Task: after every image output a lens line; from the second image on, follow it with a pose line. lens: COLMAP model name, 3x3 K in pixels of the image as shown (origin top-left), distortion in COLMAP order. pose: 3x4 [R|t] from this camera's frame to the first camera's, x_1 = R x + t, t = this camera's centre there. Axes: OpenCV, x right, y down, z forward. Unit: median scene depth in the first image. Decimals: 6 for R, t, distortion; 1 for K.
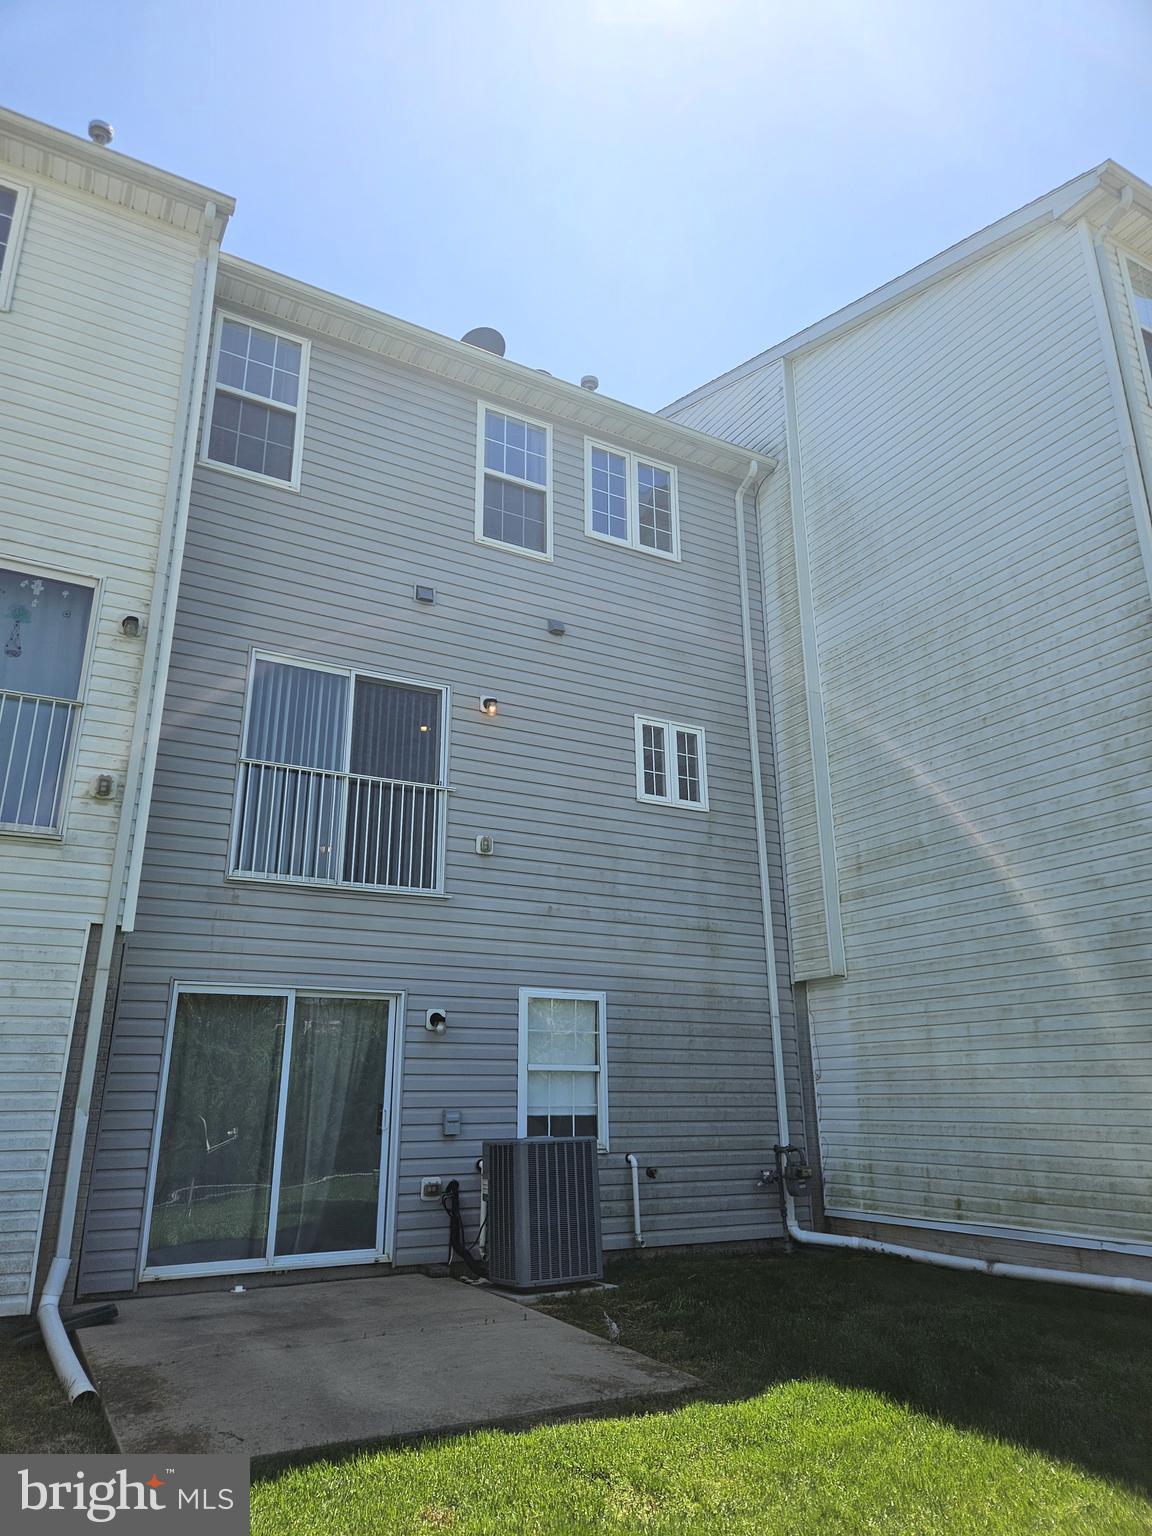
lens RADIAL K [[1029.1, 0, 572.3], [0, 1029.1, 755.5], [0, 0, 1]] dist [0.085661, -0.077380]
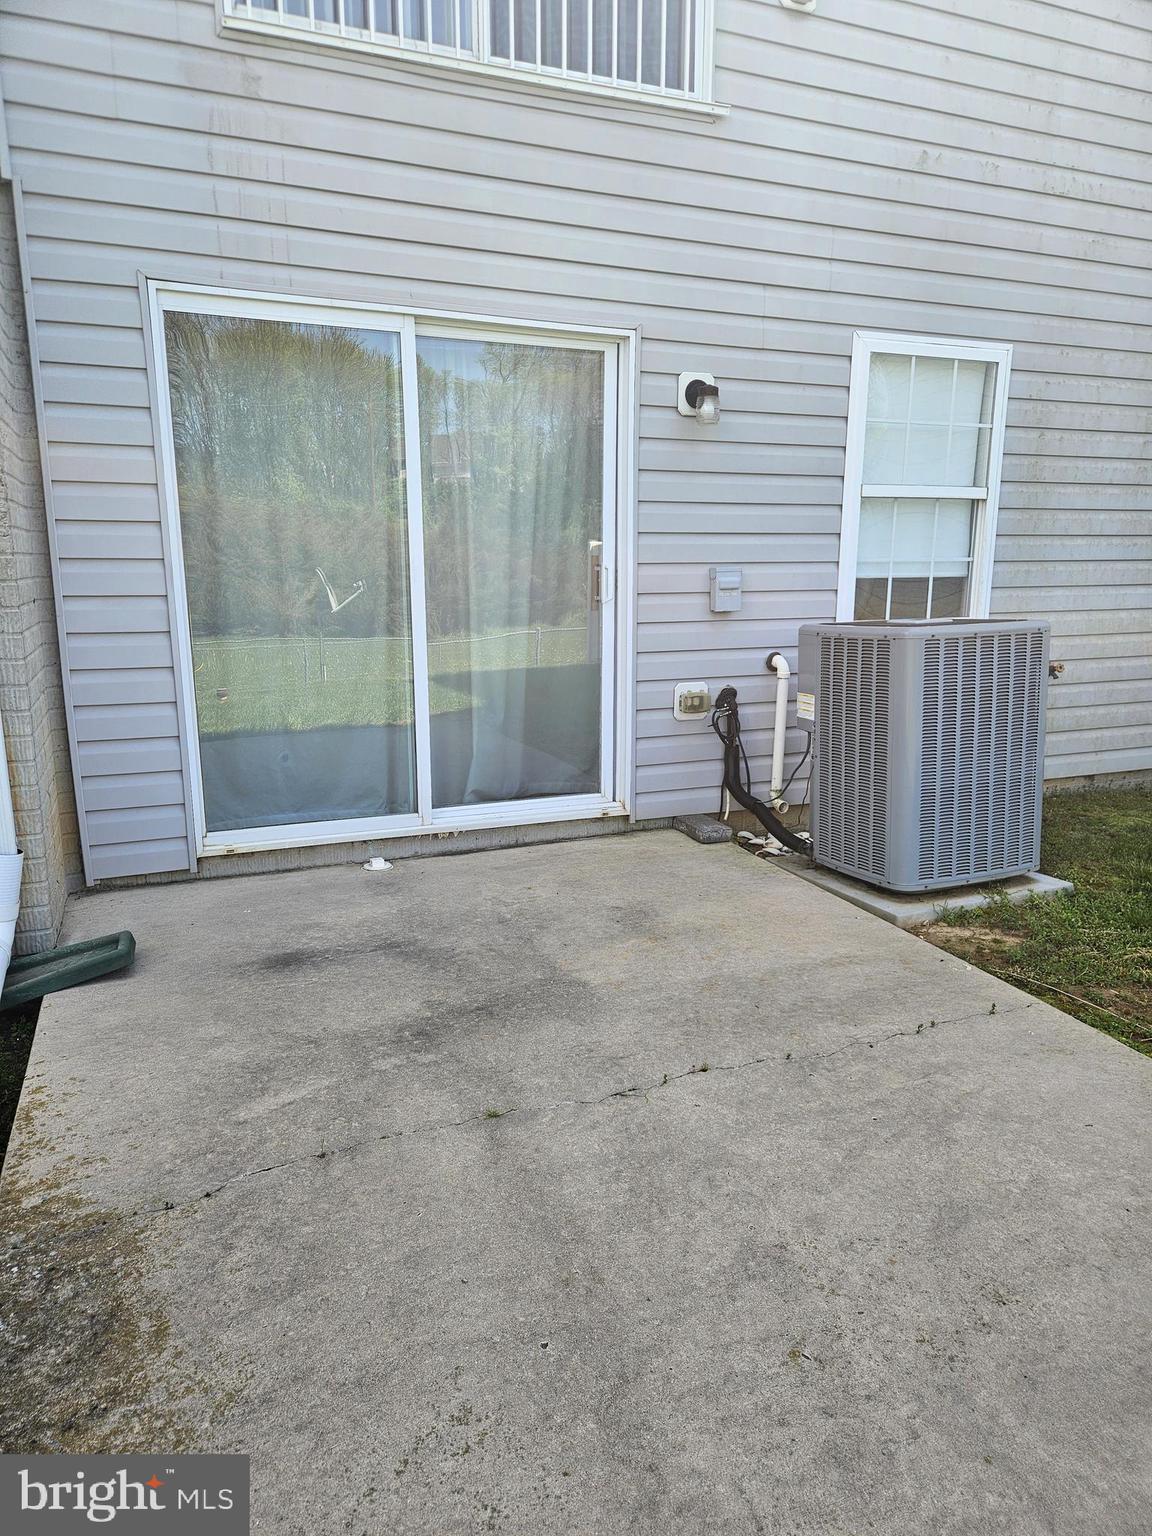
lens RADIAL K [[1029.1, 0, 572.3], [0, 1029.1, 755.5], [0, 0, 1]] dist [0.085661, -0.077380]
pose [[0.993477, 0.026057, -0.111015, -0.133511], [0.031983, 0.870797, 0.490602, 0.162654], [0.109455, -0.490952, 0.864283, 0.487448]]
